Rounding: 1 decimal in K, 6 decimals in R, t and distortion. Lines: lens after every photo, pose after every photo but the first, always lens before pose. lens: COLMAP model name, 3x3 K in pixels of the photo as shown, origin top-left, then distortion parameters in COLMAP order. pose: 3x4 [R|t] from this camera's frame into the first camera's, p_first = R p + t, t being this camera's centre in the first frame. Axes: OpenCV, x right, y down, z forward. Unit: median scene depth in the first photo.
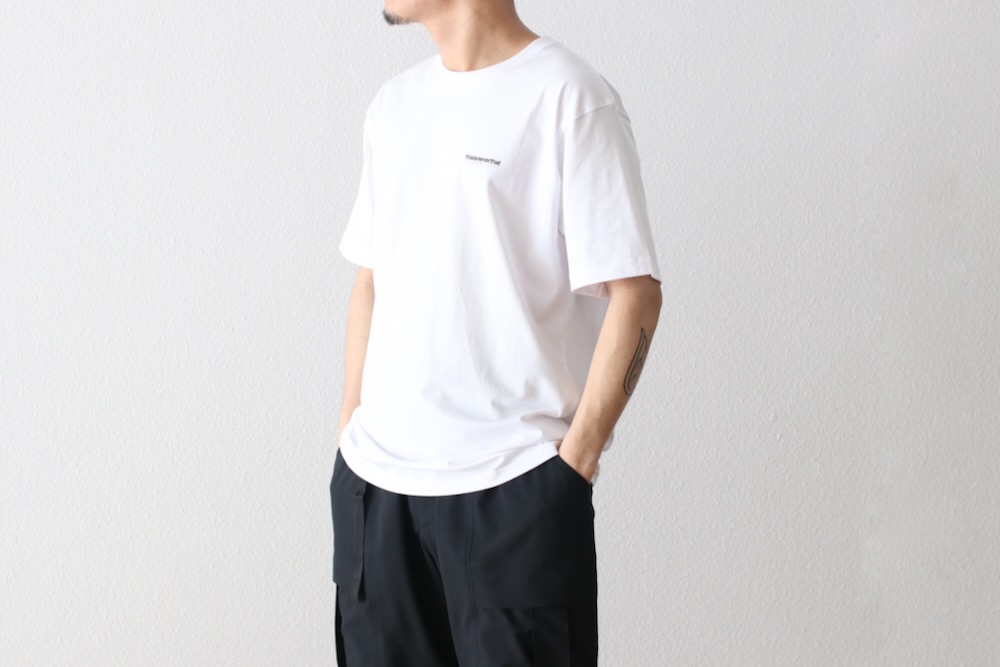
lens RADIAL K [[2518.5, 0, 500.0], [0, 2518.5, 333.5], [0, 0, 1]] dist [-0.162911, 0.086716]
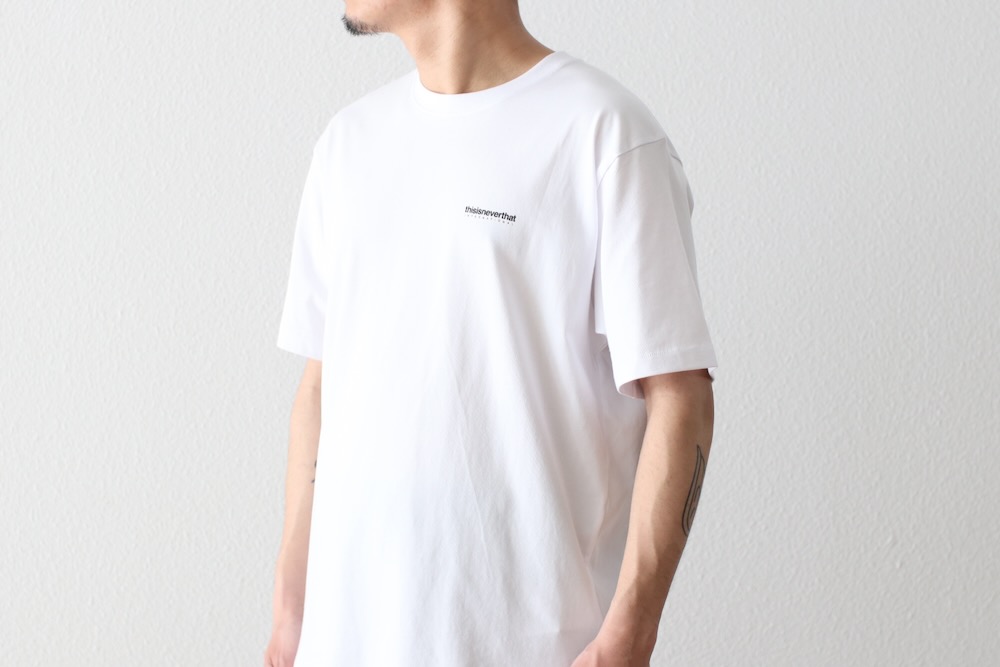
lens RADIAL K [[2518.5, 0, 500.0], [0, 2518.5, 333.5], [0, 0, 1]] dist [-0.162911, 0.086716]
pose [[0.996790, 0.005917, -0.079845, 0.049186], [-0.007917, 0.999662, -0.024751, -0.011298], [0.079671, 0.025304, 0.996500, 0.207311]]
